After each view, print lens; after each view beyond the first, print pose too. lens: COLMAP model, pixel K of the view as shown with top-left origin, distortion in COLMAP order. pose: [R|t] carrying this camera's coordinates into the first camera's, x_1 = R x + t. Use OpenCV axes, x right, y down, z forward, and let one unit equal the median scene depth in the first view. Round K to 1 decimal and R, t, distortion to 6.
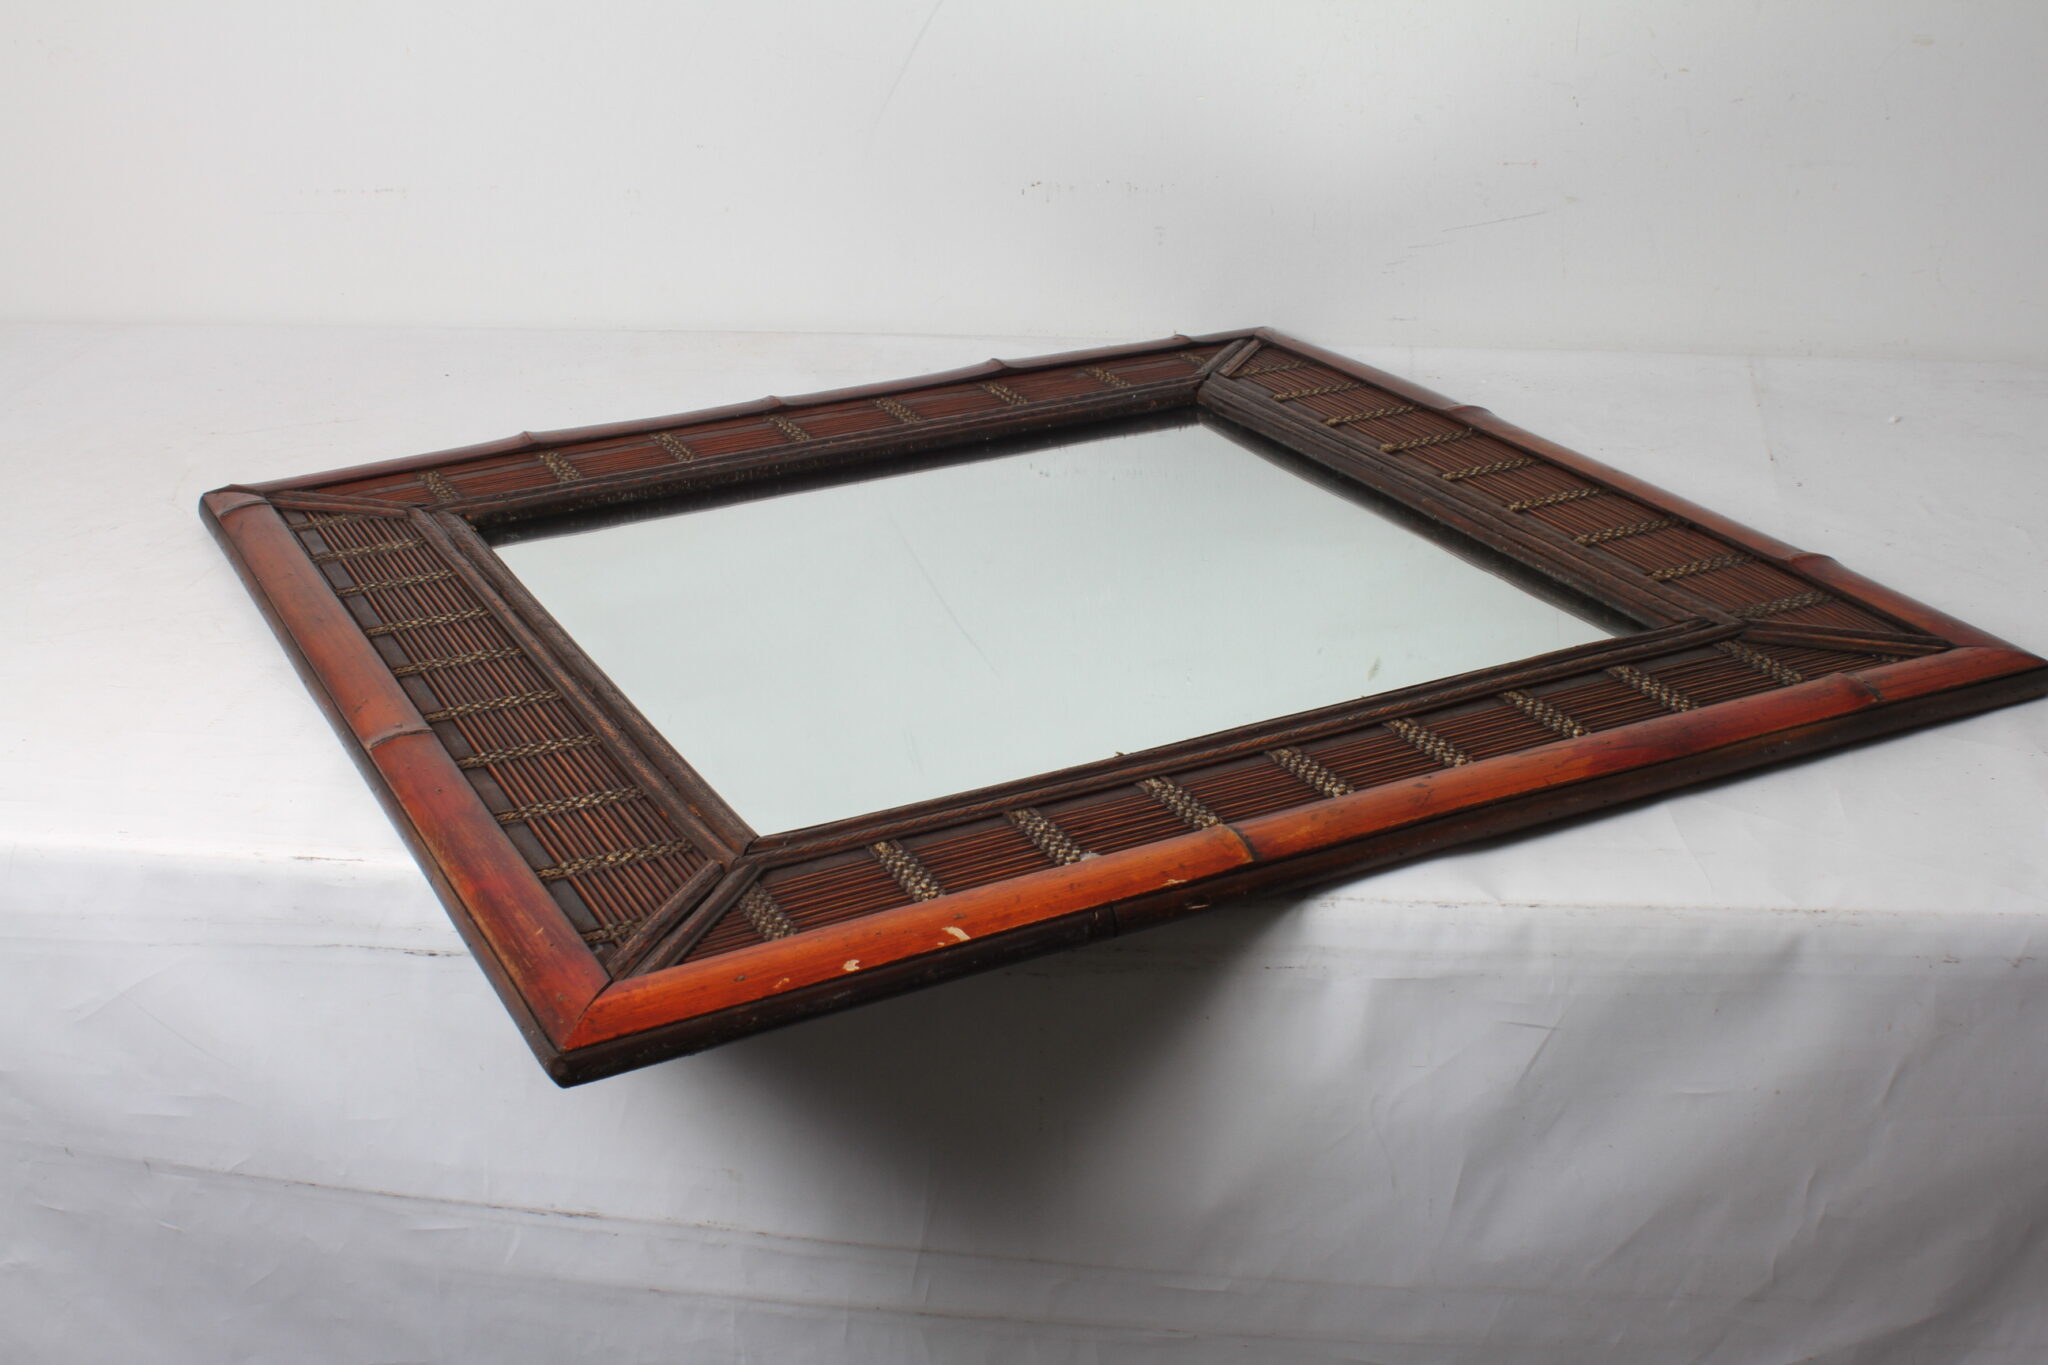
lens RADIAL K [[2668.5, 0, 1023.3], [0, 2668.5, 681.6], [0, 0, 1]] dist [-0.085106, 0.000000]
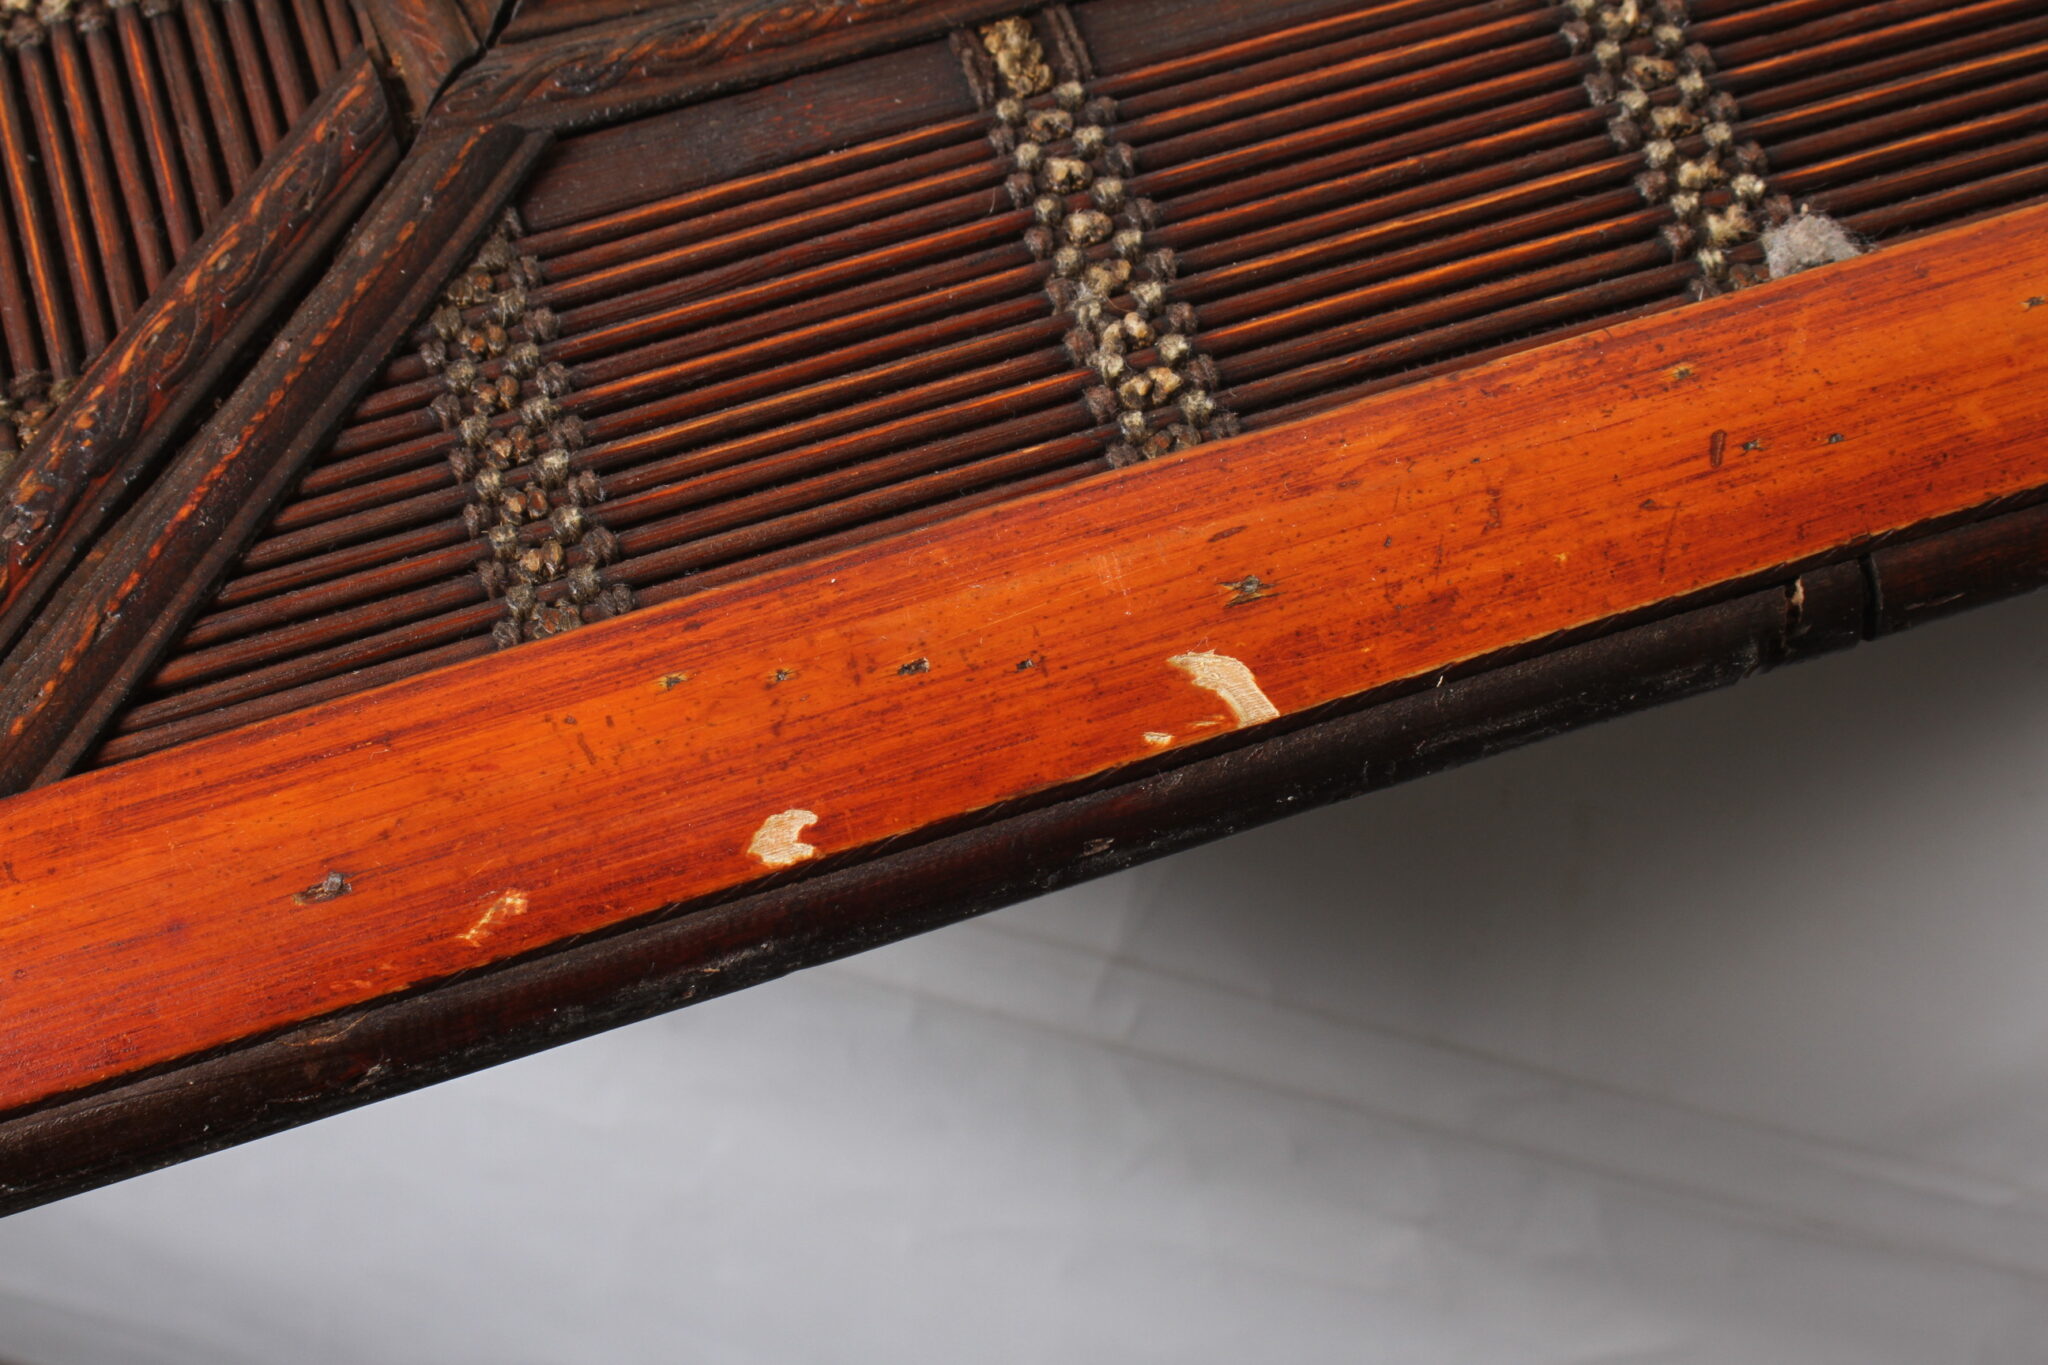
lens RADIAL K [[4014.7, 0, 1026.9], [0, 4014.7, 681.9], [0, 0, 1]] dist [-0.011071, 0.000000]
pose [[0.990601, 0.108449, -0.083356, -0.011947], [-0.047483, 0.844156, 0.533990, -0.100664], [0.128276, -0.525014, 0.841372, 0.660388]]
